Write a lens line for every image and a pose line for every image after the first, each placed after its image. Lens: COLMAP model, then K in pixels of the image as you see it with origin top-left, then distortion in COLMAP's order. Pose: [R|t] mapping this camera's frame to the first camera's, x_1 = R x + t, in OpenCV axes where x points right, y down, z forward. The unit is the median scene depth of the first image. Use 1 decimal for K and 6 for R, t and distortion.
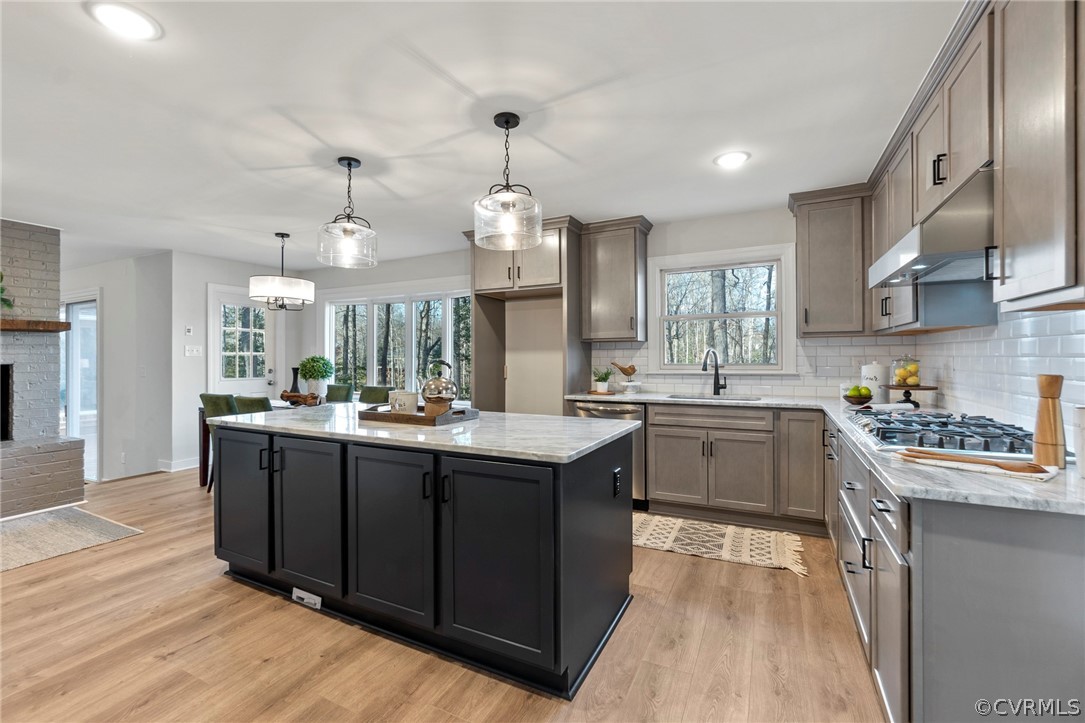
lens RADIAL K [[475.3, 0, 541.0], [0, 475.3, 356.1], [0, 0, 1]] dist [-0.002799, 0.001155]
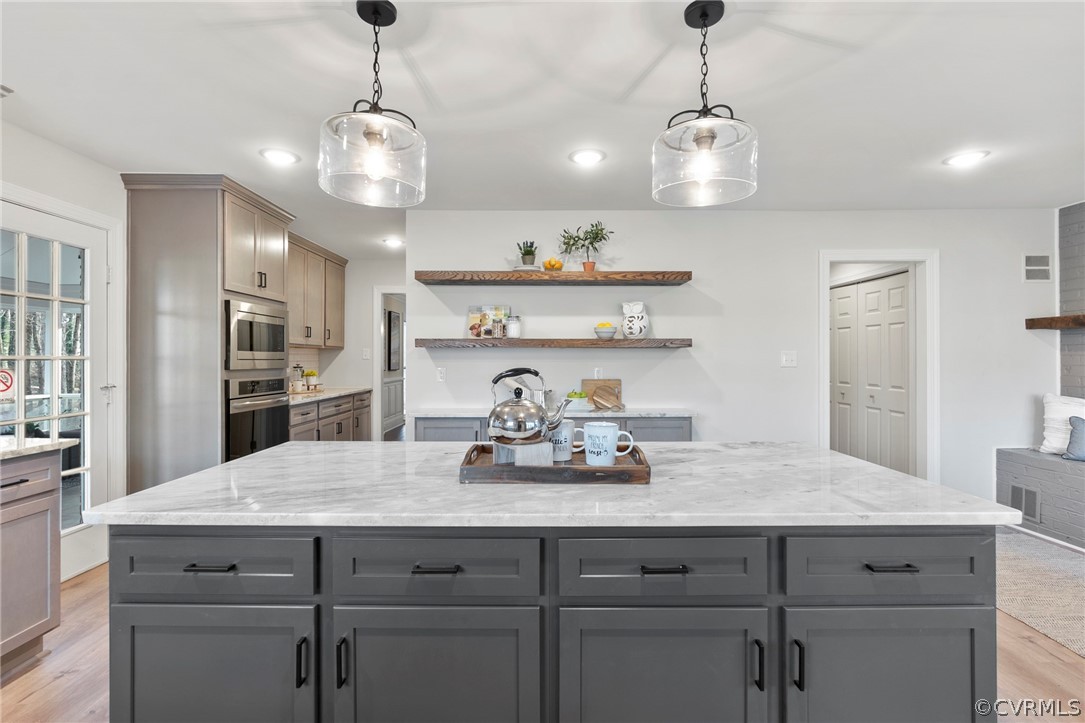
lens RADIAL K [[502.4, 0, 543.4], [0, 502.4, 359.8], [0, 0, 1]] dist [-0.006222, -0.000416]
pose [[-0.888619, -0.006423, -0.458602, 0.049873], [-0.007679, 0.999970, 0.000875, 0.006725], [0.458582, 0.004299, -0.888641, 1.900053]]
